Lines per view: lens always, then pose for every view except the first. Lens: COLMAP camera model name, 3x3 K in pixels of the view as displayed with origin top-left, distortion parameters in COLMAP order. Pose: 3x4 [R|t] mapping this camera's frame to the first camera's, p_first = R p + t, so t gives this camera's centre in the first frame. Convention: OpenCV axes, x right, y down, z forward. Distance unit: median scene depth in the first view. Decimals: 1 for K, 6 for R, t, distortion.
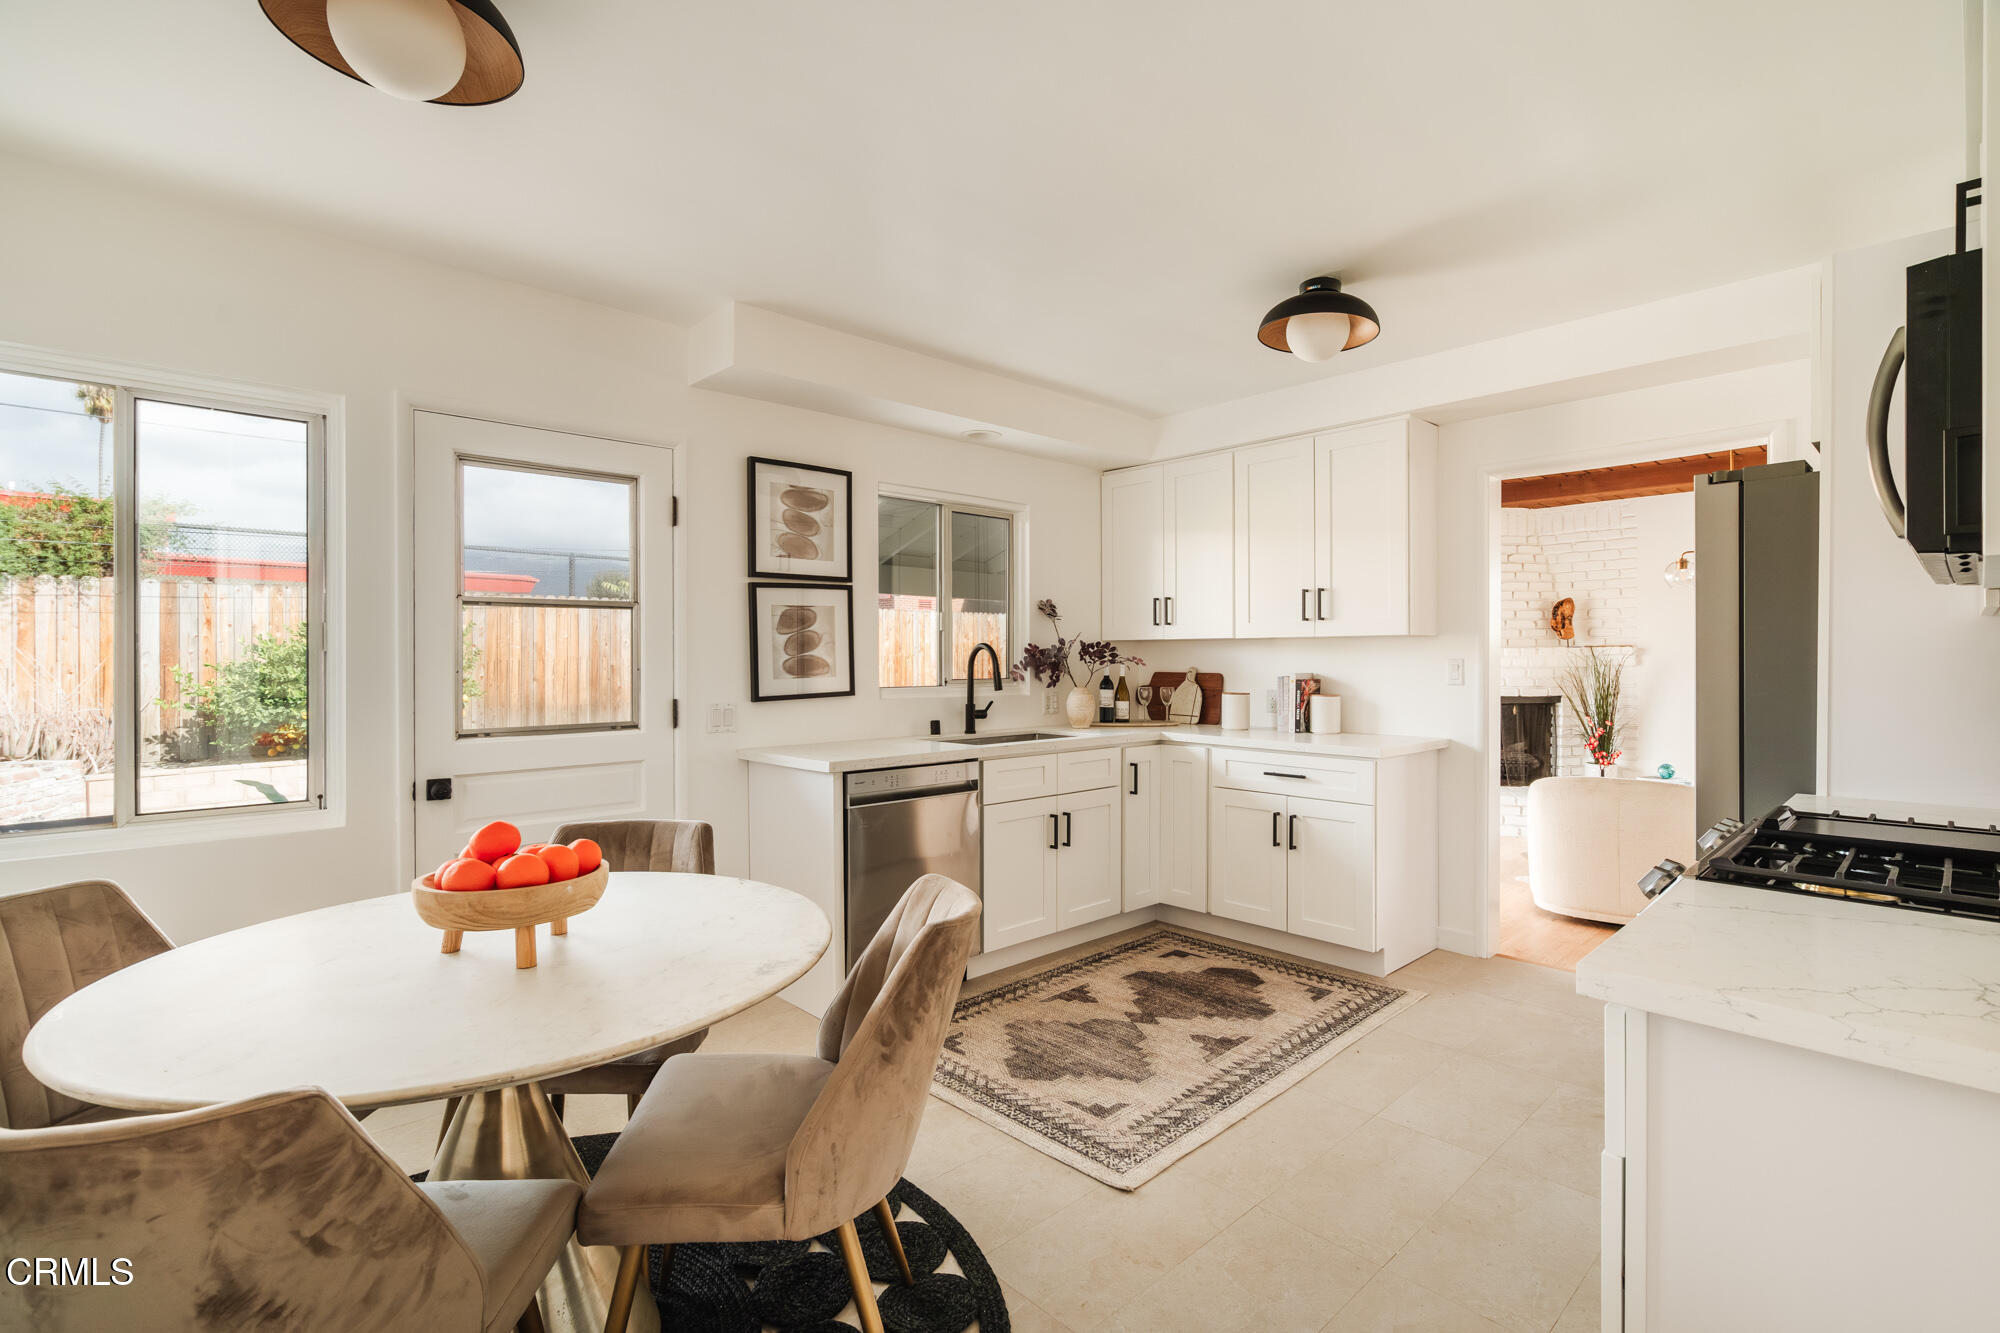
lens RADIAL K [[915.6, 0, 1007.1], [0, 915.6, 661.7], [0, 0, 1]] dist [0.001803, 0.000829]
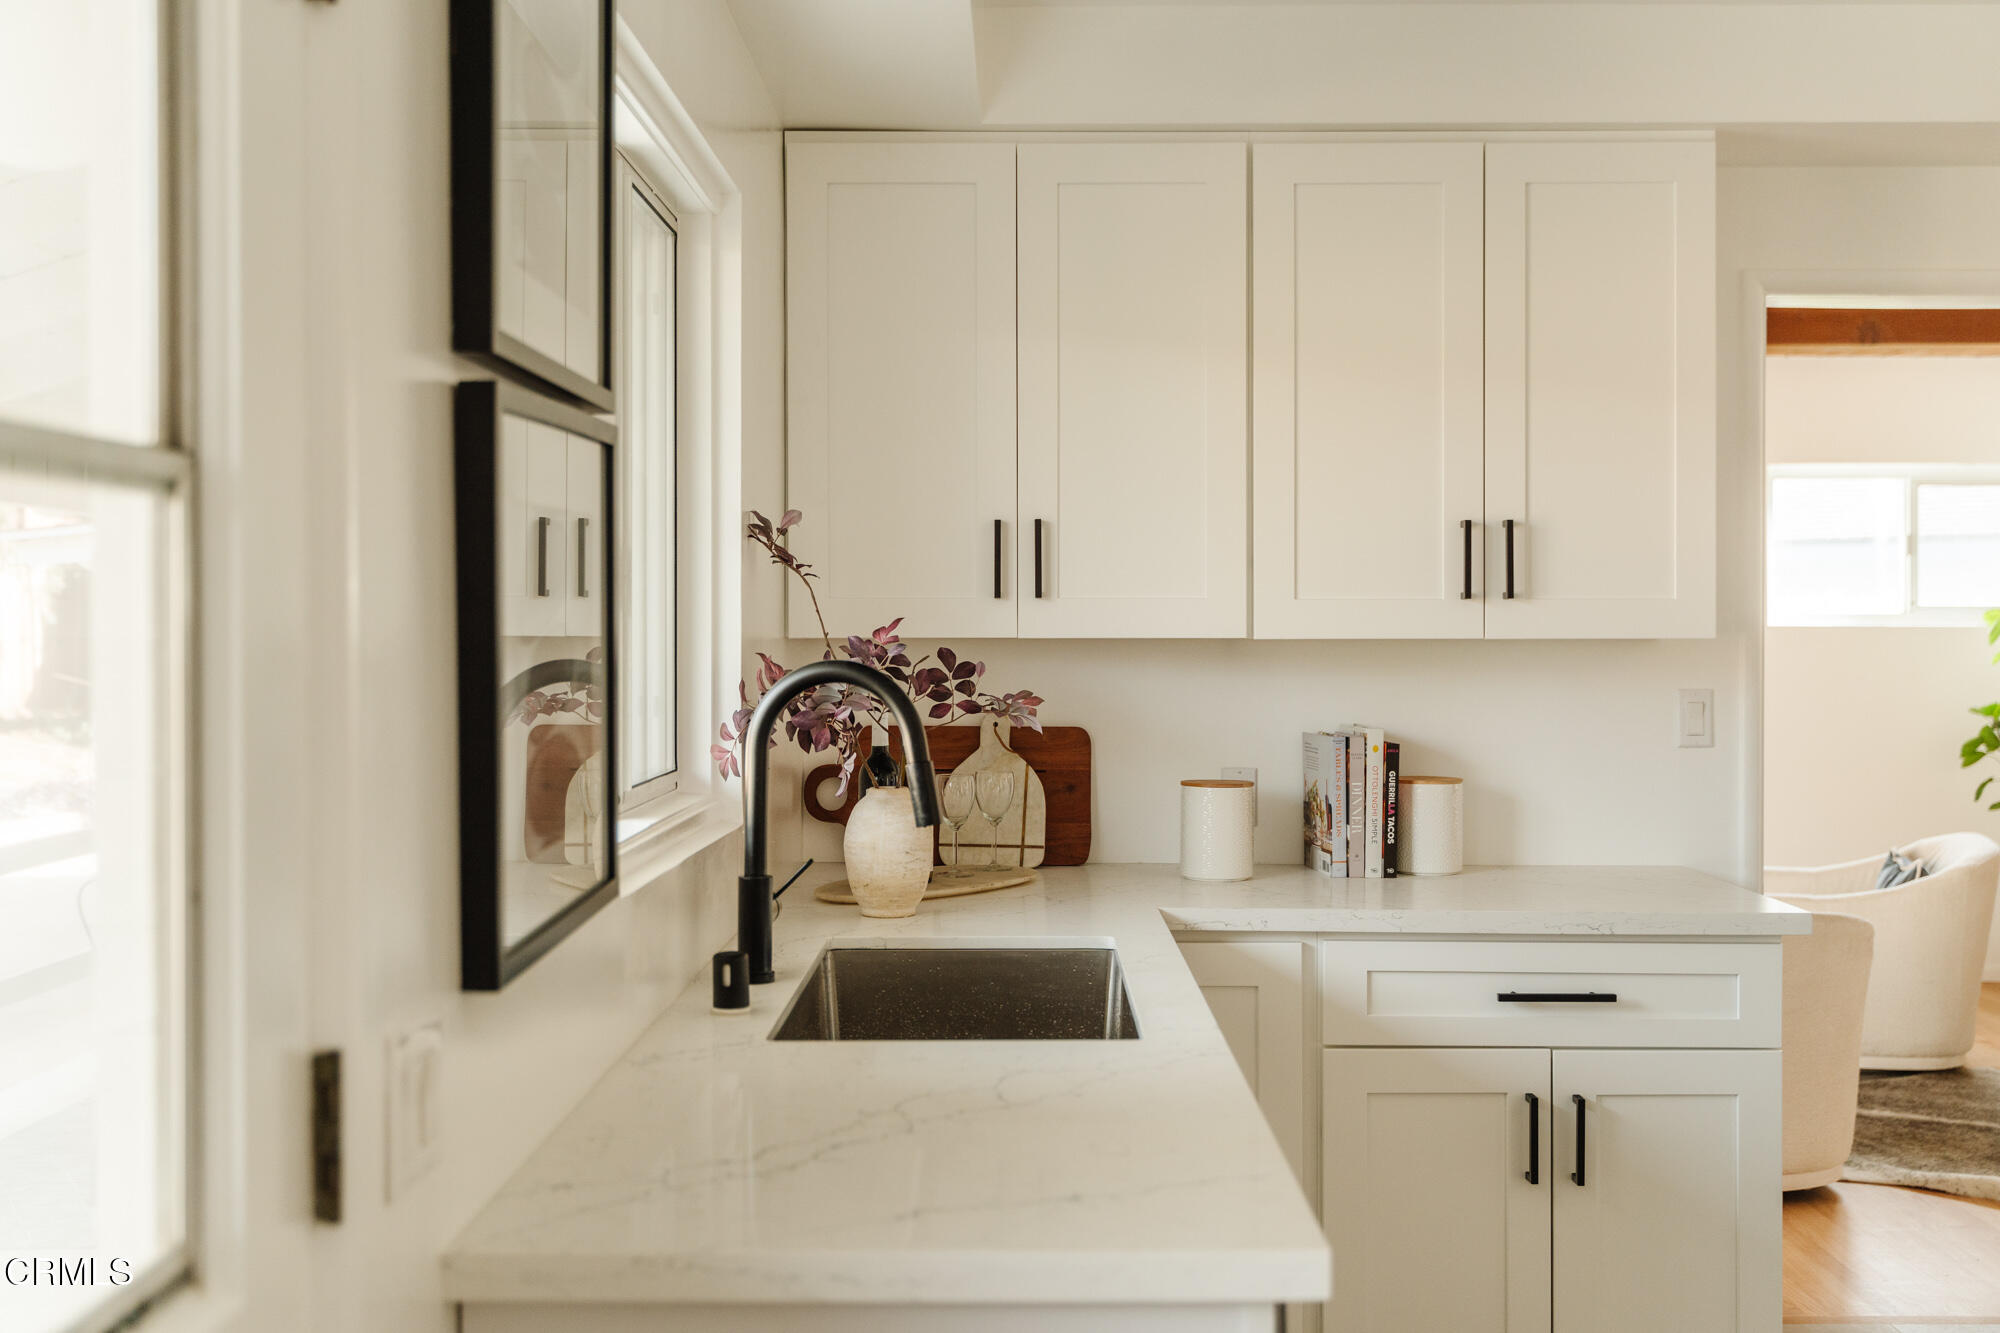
lens RADIAL K [[1993.4, 0, 1000.4], [0, 1993.4, 655.2], [0, 0, 1]] dist [-0.003567, 0.000000]
pose [[0.705284, -0.005451, 0.708904, -0.415969], [0.001362, 0.999979, 0.006334, -0.024828], [-0.708923, -0.003502, 0.705277, 0.506537]]
